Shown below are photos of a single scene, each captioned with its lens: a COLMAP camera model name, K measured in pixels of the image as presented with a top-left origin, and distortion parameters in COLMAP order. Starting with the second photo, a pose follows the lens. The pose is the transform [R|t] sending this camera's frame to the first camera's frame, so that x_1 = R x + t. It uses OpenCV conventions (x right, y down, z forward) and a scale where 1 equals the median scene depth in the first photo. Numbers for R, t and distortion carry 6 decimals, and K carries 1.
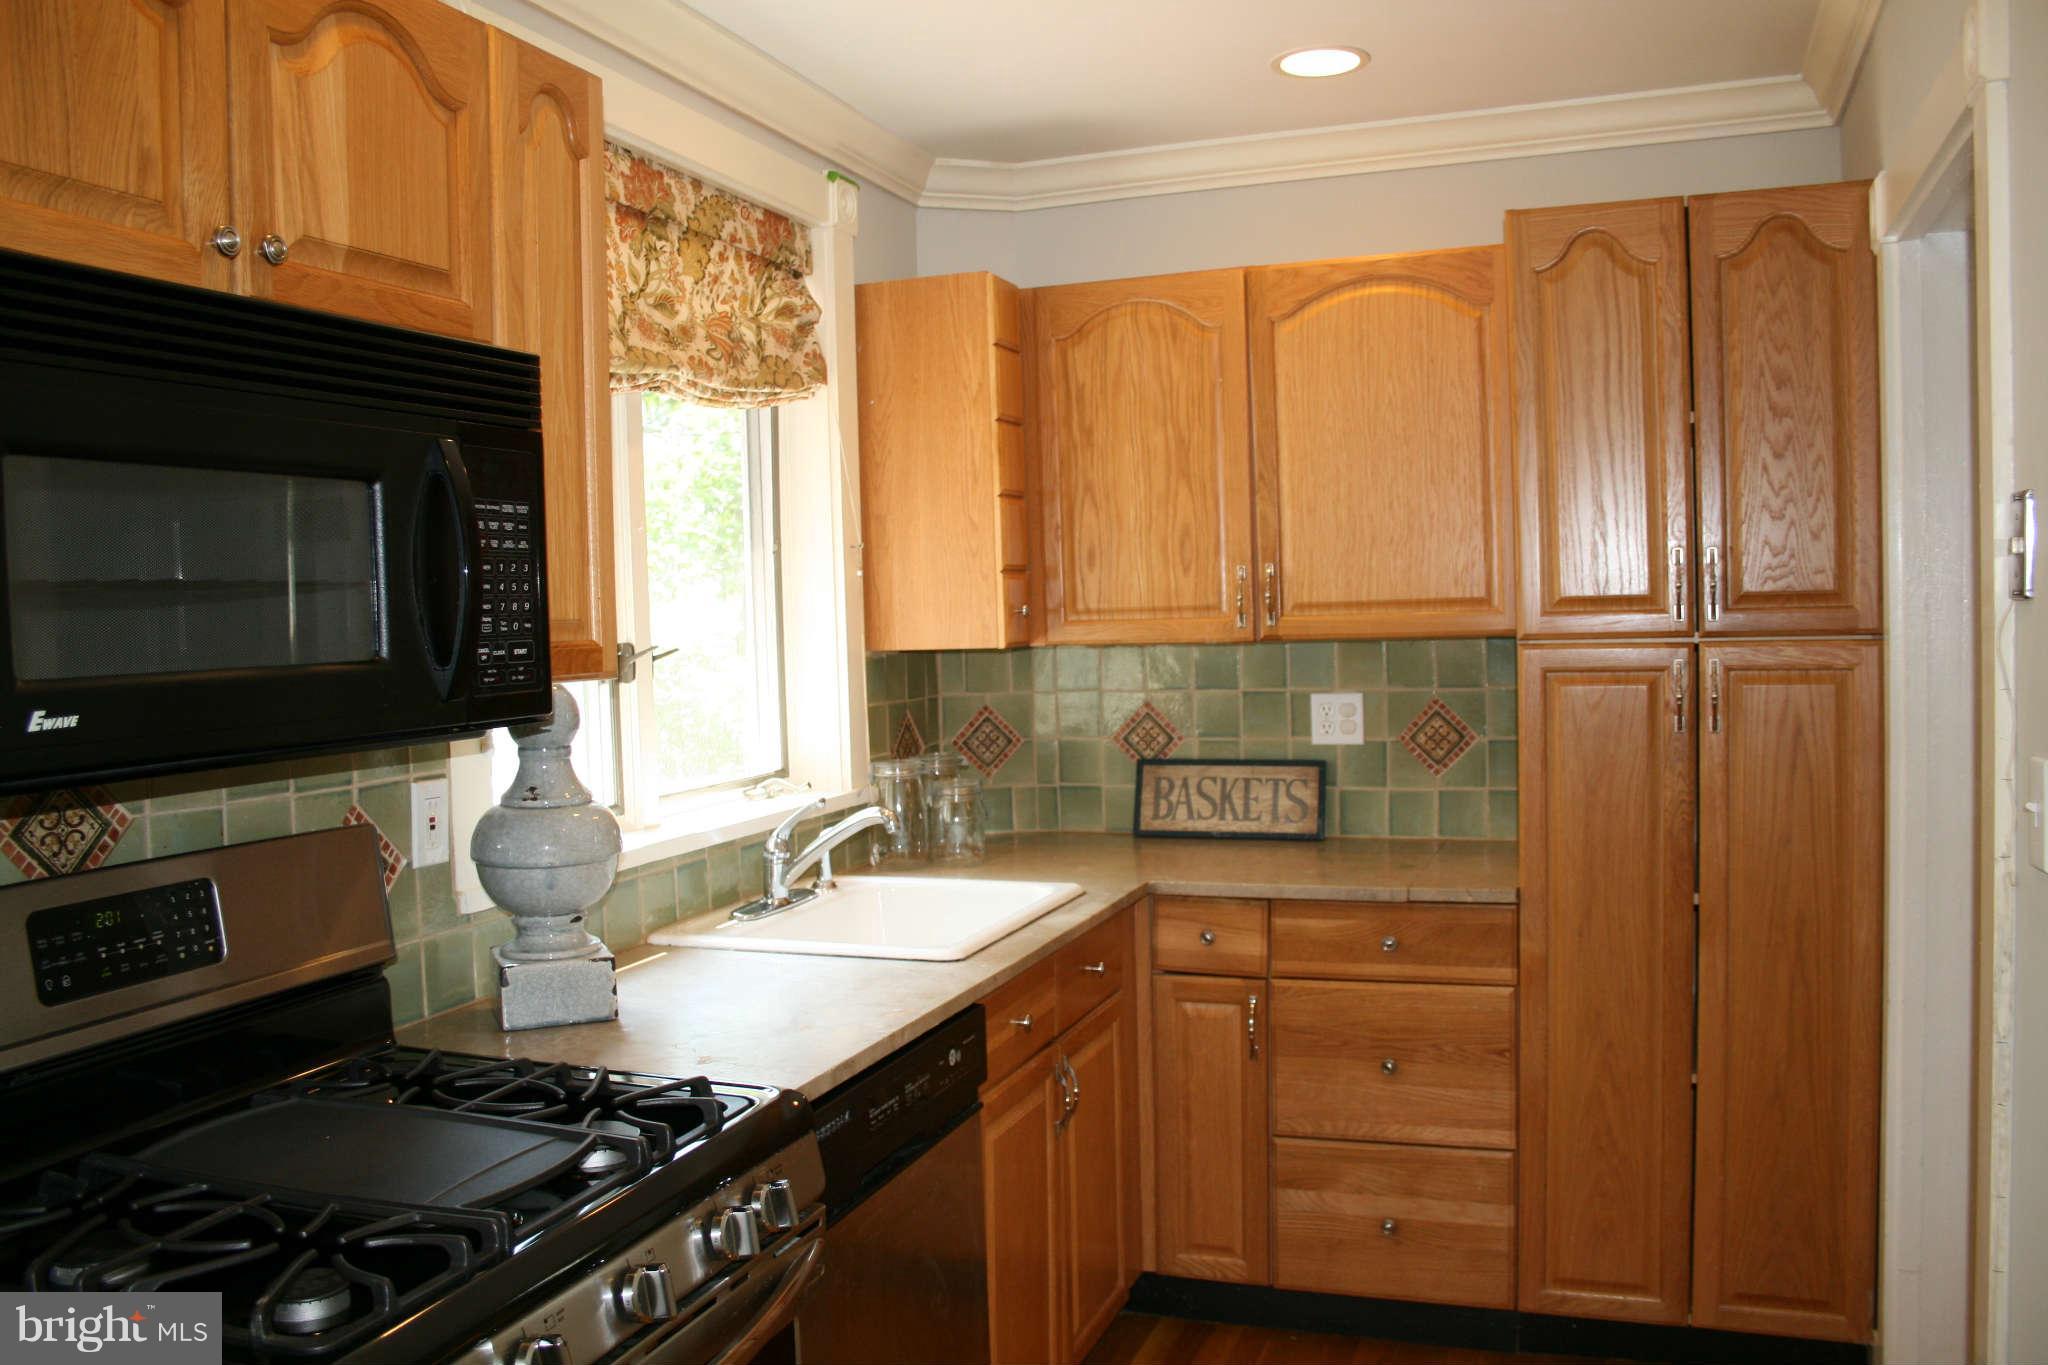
lens RADIAL K [[1651.9, 0, 1024.0], [0, 1651.9, 682.5], [0, 0, 1]] dist [-0.108726, 0.003429]
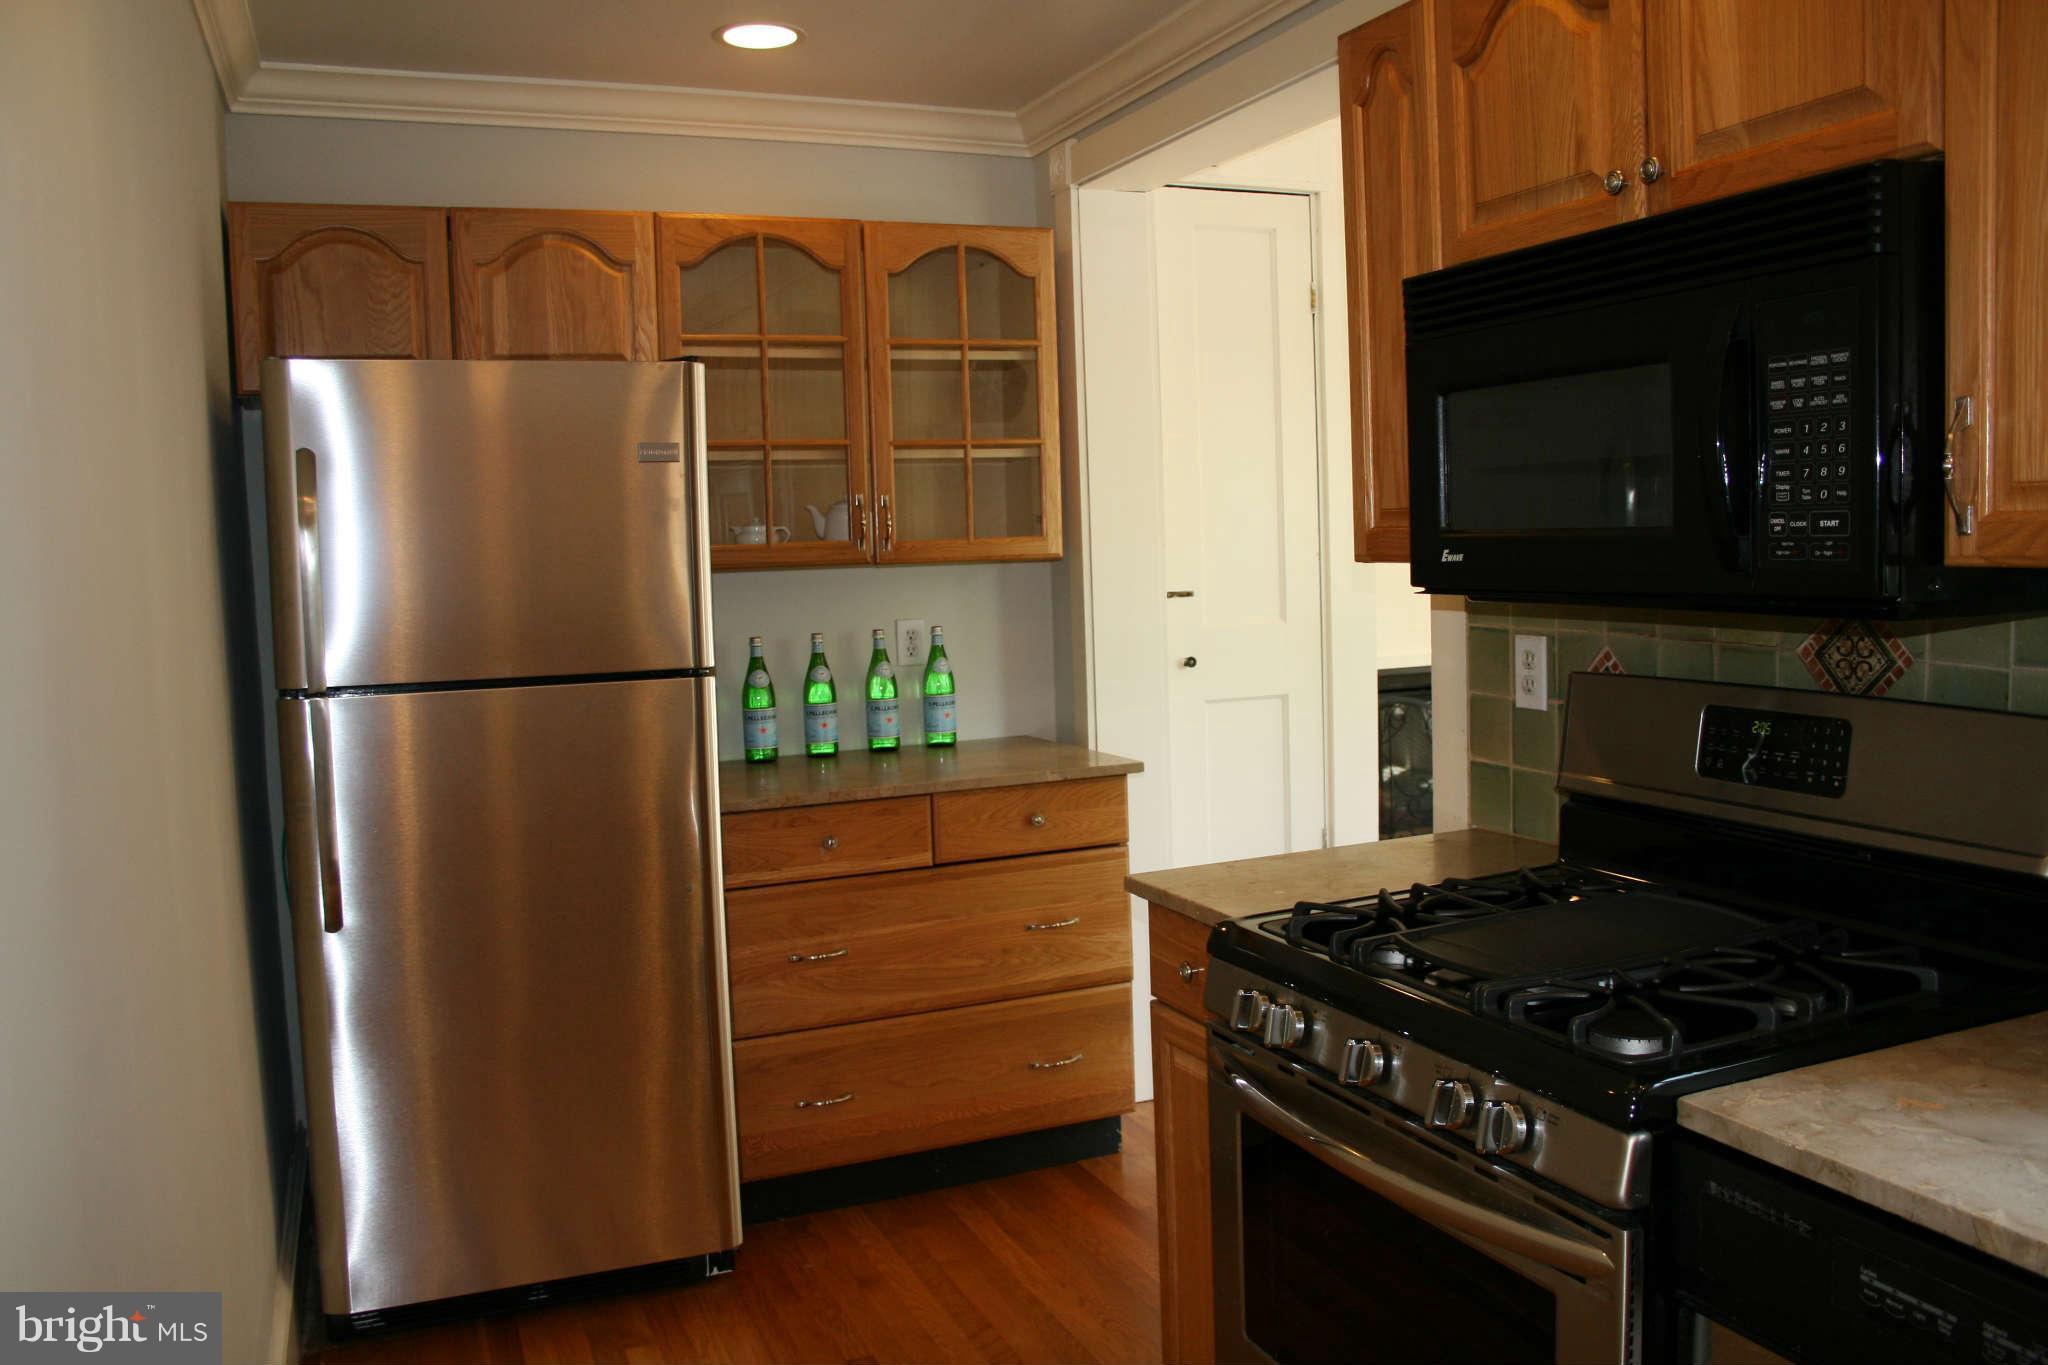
lens RADIAL K [[1651.9, 0, 1024.0], [0, 1651.9, 682.5], [0, 0, 1]] dist [-0.108726, 0.003429]
pose [[-0.735251, 0.115235, -0.667927, 0.621906], [0.026116, 0.989526, 0.141970, -0.071762], [0.677292, 0.086939, -0.730560, 1.421767]]
